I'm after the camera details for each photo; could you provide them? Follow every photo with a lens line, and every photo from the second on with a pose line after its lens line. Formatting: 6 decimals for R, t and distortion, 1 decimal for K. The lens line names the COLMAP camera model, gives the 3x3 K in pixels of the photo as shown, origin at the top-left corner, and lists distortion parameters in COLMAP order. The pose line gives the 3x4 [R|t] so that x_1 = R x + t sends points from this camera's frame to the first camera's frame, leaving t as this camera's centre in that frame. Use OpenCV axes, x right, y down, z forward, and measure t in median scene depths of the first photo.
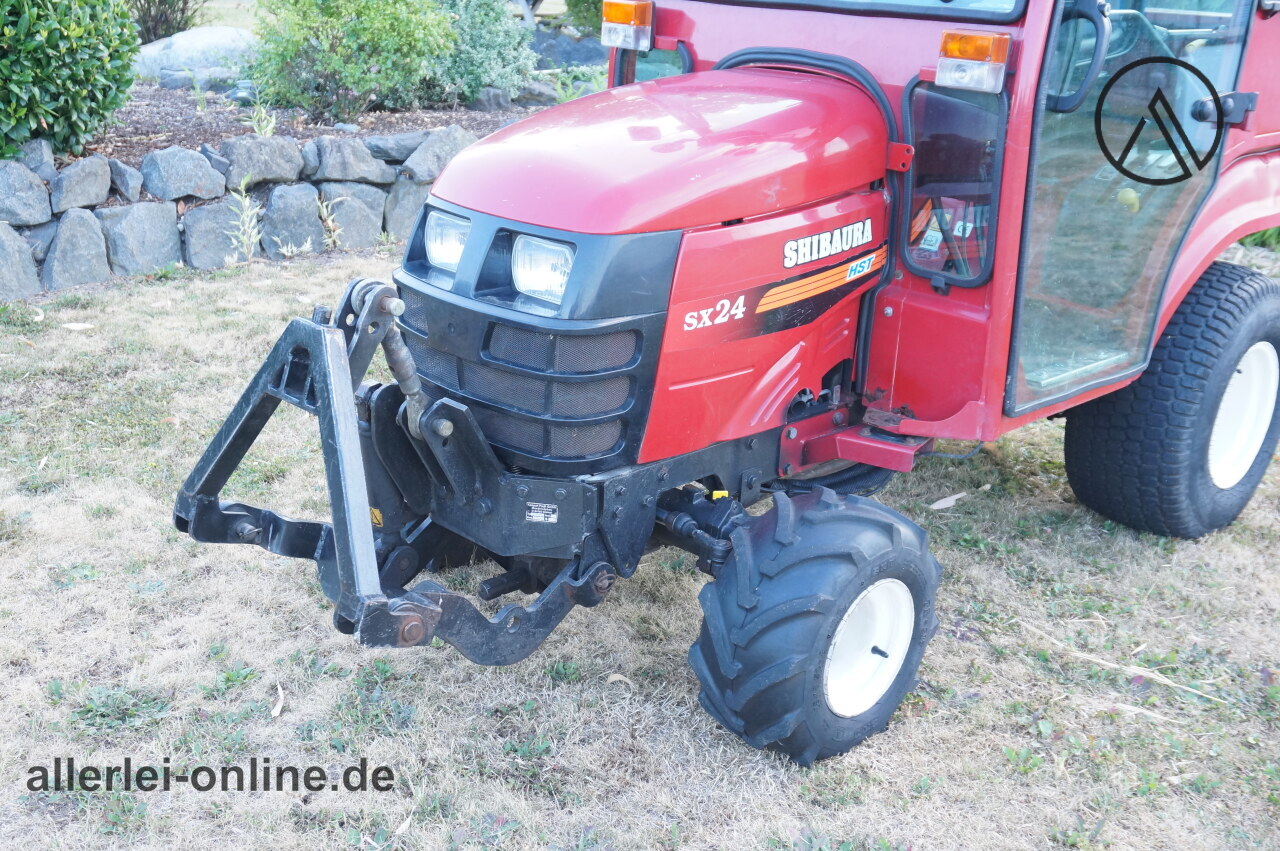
lens RADIAL K [[1417.3, 0, 639.4], [0, 1417.3, 431.4], [0, 0, 1]] dist [0.011033, 0.000000]
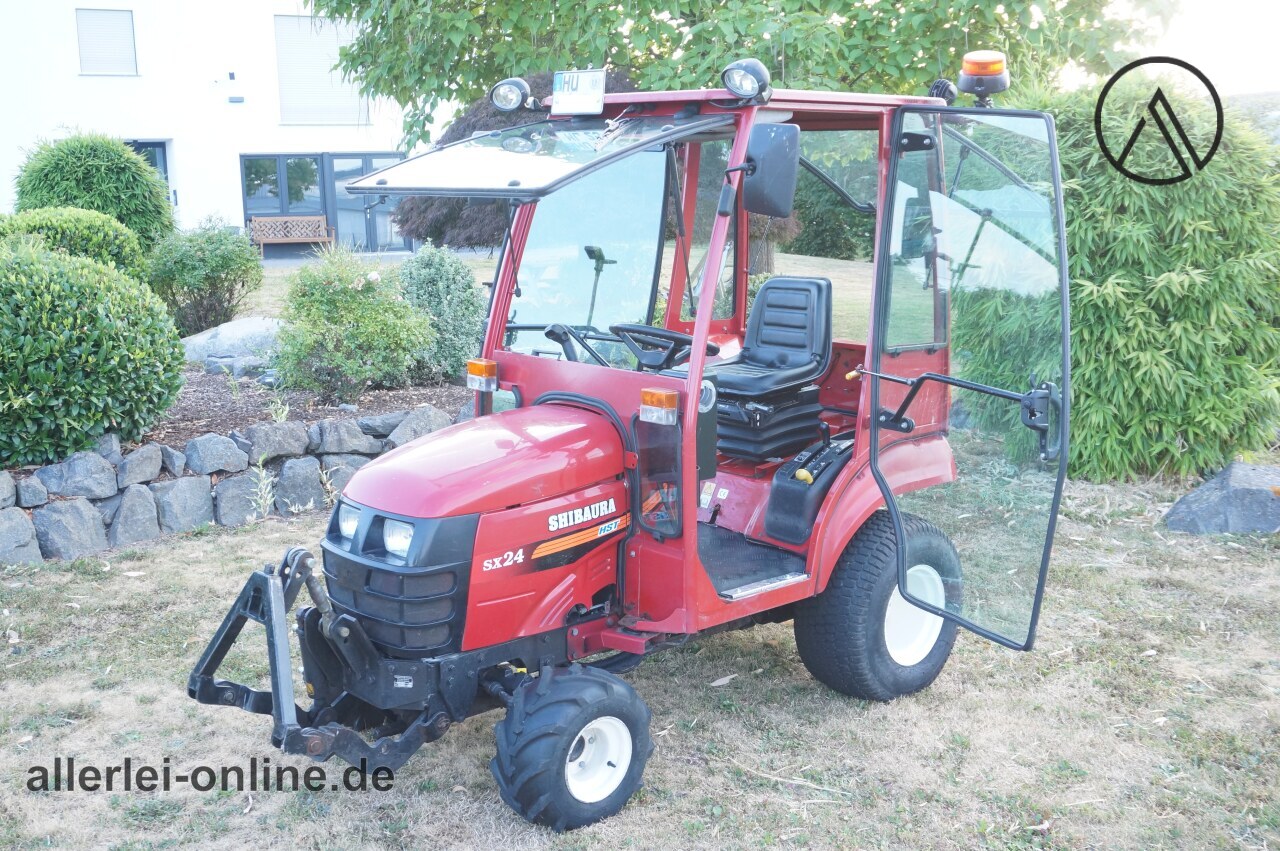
lens RADIAL K [[1460.1, 0, 635.5], [0, 1460.1, 419.9], [0, 0, 1]] dist [0.012624, 0.000000]
pose [[0.998569, -0.032055, -0.042801, 0.209881], [0.024711, 0.986440, -0.162250, 0.028182], [0.047421, 0.160960, 0.985821, -0.539399]]
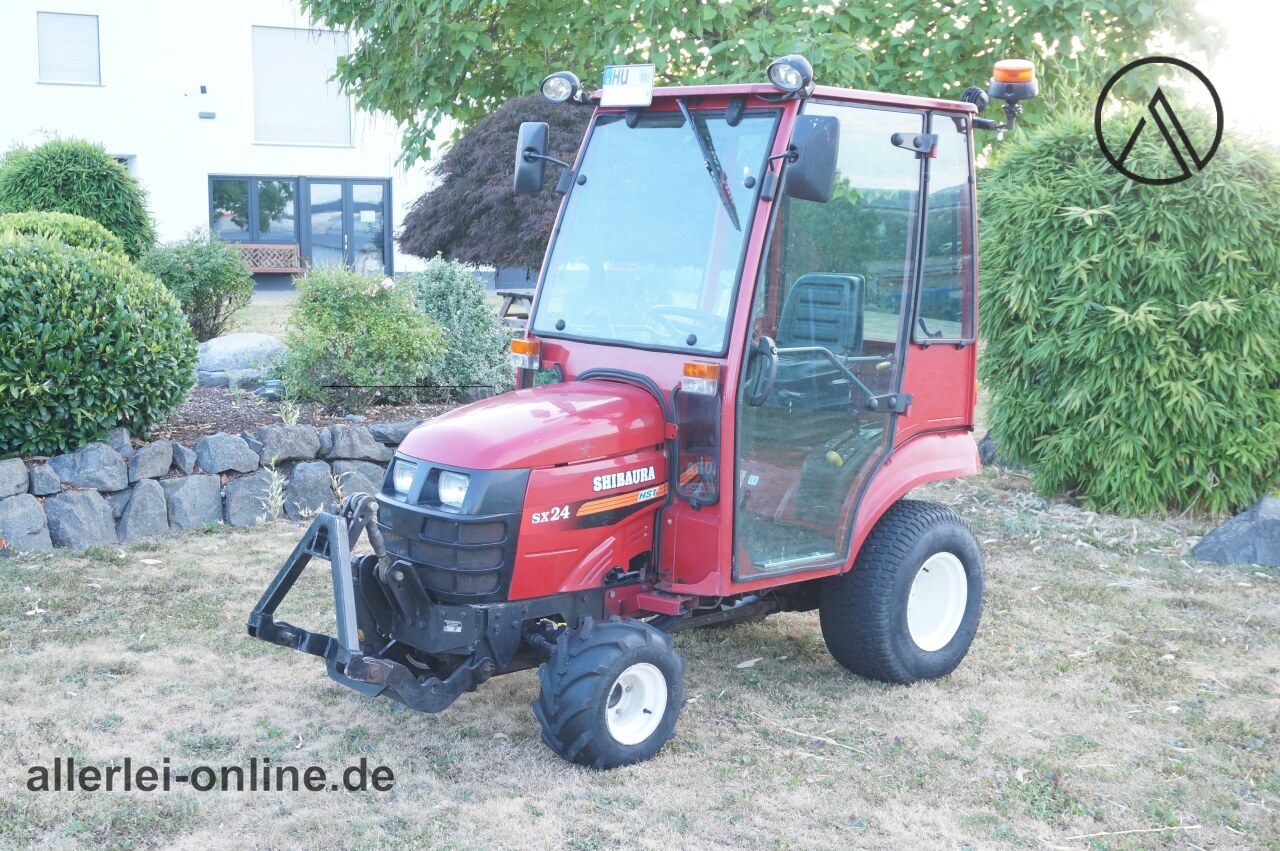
lens RADIAL K [[1659.7, 0, 638.7], [0, 1659.7, 422.9], [0, 0, 1]] dist [0.014811, 0.000000]
pose [[0.999474, -0.003417, -0.032249, 0.167579], [-0.003361, 0.978164, -0.207807, 0.172723], [0.032254, 0.207806, 0.977638, -0.779575]]
